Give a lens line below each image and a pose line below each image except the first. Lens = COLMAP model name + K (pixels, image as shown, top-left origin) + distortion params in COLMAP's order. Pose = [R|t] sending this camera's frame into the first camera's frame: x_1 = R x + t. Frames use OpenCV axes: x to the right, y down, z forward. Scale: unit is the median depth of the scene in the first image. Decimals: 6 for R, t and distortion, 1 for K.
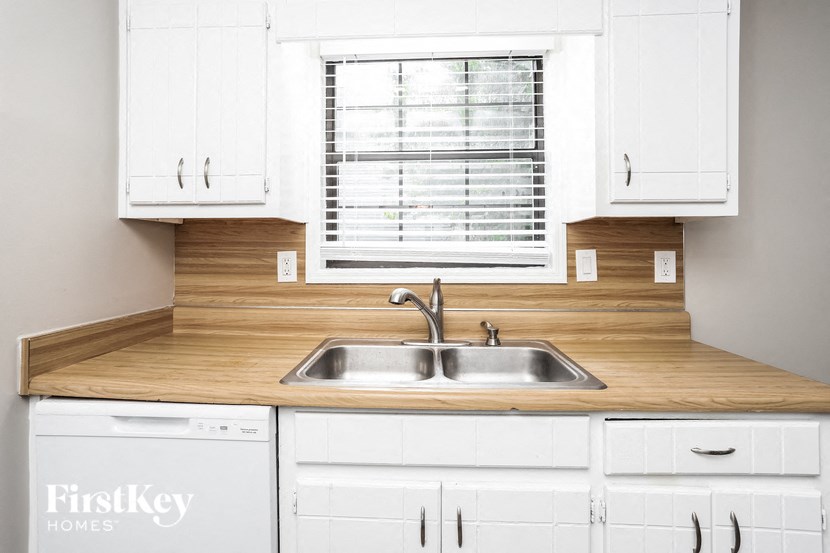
lens RADIAL K [[416.6, 0, 395.0], [0, 416.6, 243.1], [0, 0, 1]] dist [-0.021351, 0.004476]
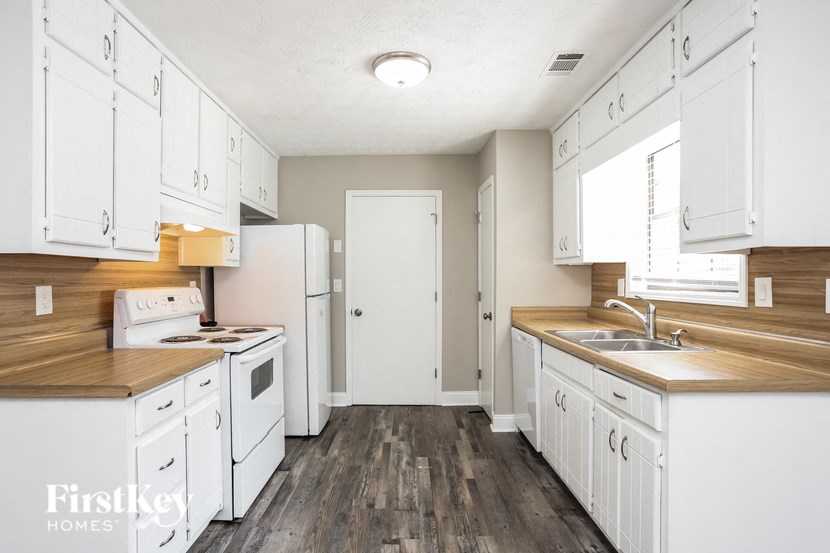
lens RADIAL K [[416.6, 0, 411.2], [0, 416.6, 280.4], [0, 0, 1]] dist [-0.021351, 0.004476]
pose [[0.078457, 0.005884, -0.996900, 1.461758], [0.010676, 0.999920, 0.006742, 0.005985], [0.996860, -0.011172, 0.078388, -0.002844]]
